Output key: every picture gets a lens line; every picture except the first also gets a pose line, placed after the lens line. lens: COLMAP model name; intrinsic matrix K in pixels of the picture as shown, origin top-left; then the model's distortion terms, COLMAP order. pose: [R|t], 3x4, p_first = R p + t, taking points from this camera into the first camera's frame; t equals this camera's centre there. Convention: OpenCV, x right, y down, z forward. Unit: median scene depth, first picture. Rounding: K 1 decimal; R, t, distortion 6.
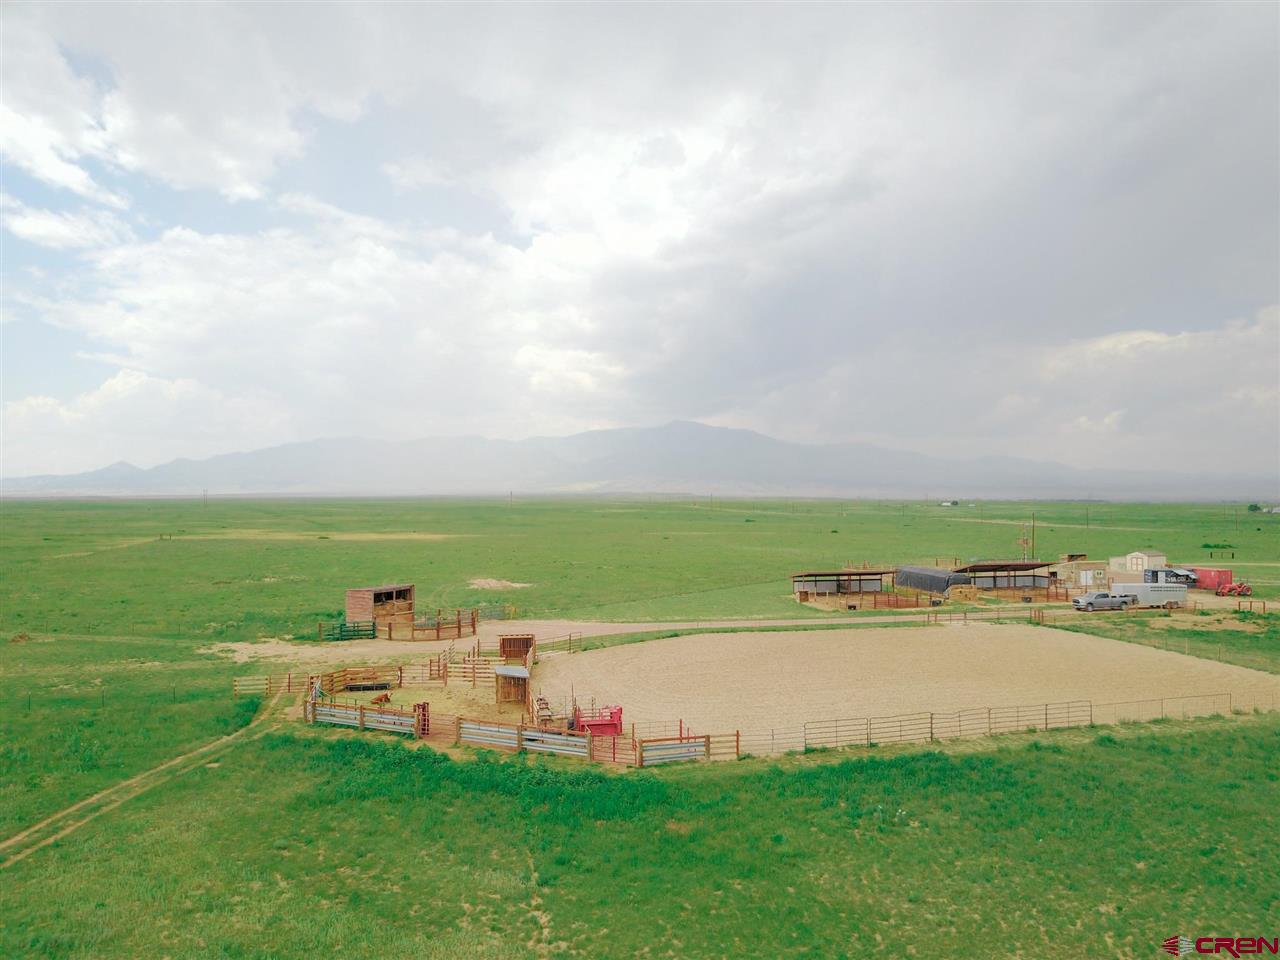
lens RADIAL K [[1031.6, 0, 637.3], [0, 1031.6, 460.3], [0, 0, 1]] dist [0.007574, 0.002815]
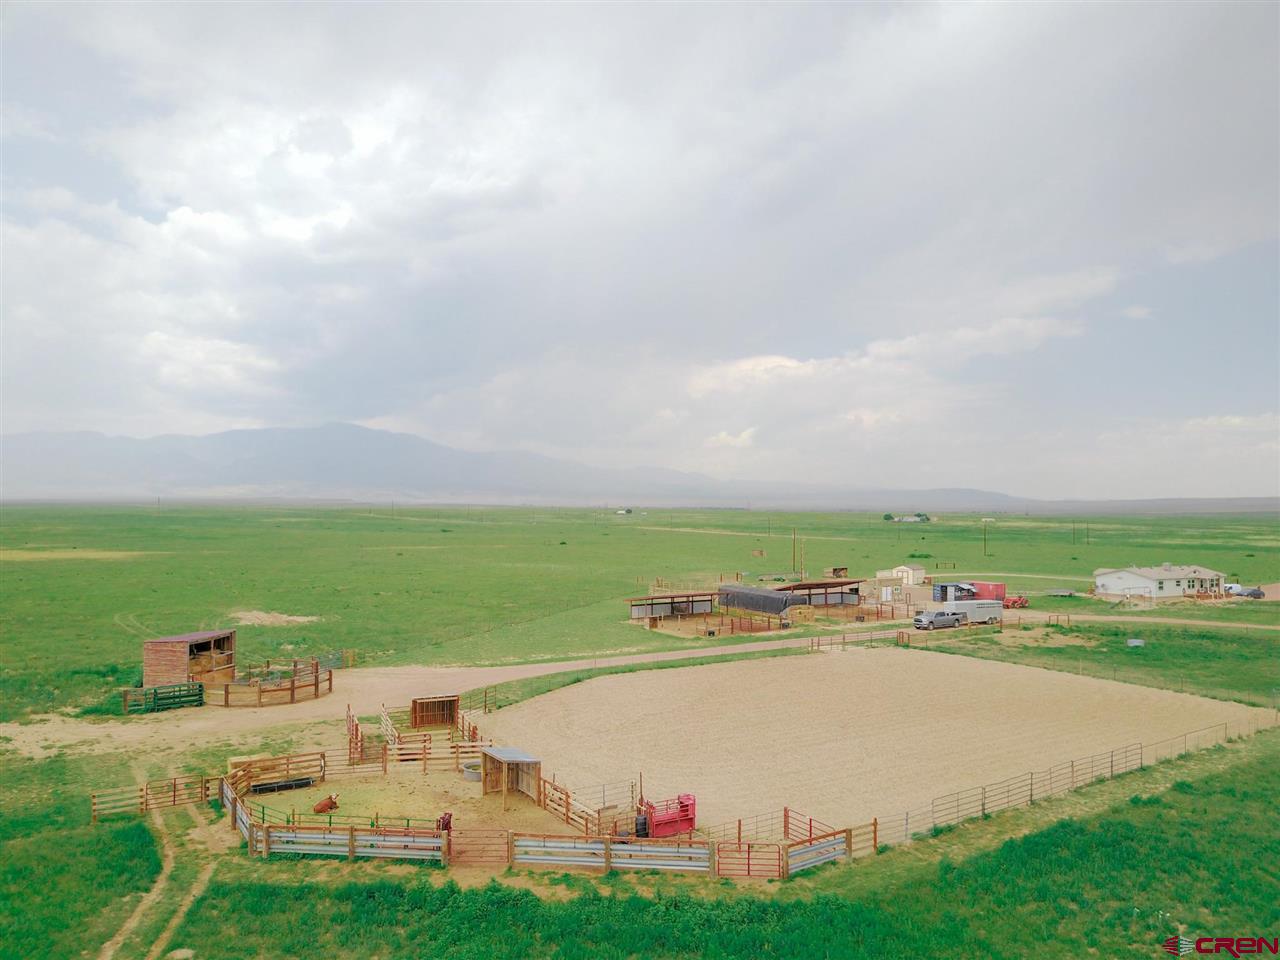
lens RADIAL K [[1013.2, 0, 624.2], [0, 1013.2, 480.4], [0, 0, 1]] dist [0.008755, -0.006910]
pose [[0.934822, 0.013762, 0.354851, -0.215632], [-0.019583, 0.999726, 0.012818, -0.009380], [-0.354577, -0.018932, 0.934835, 0.175530]]
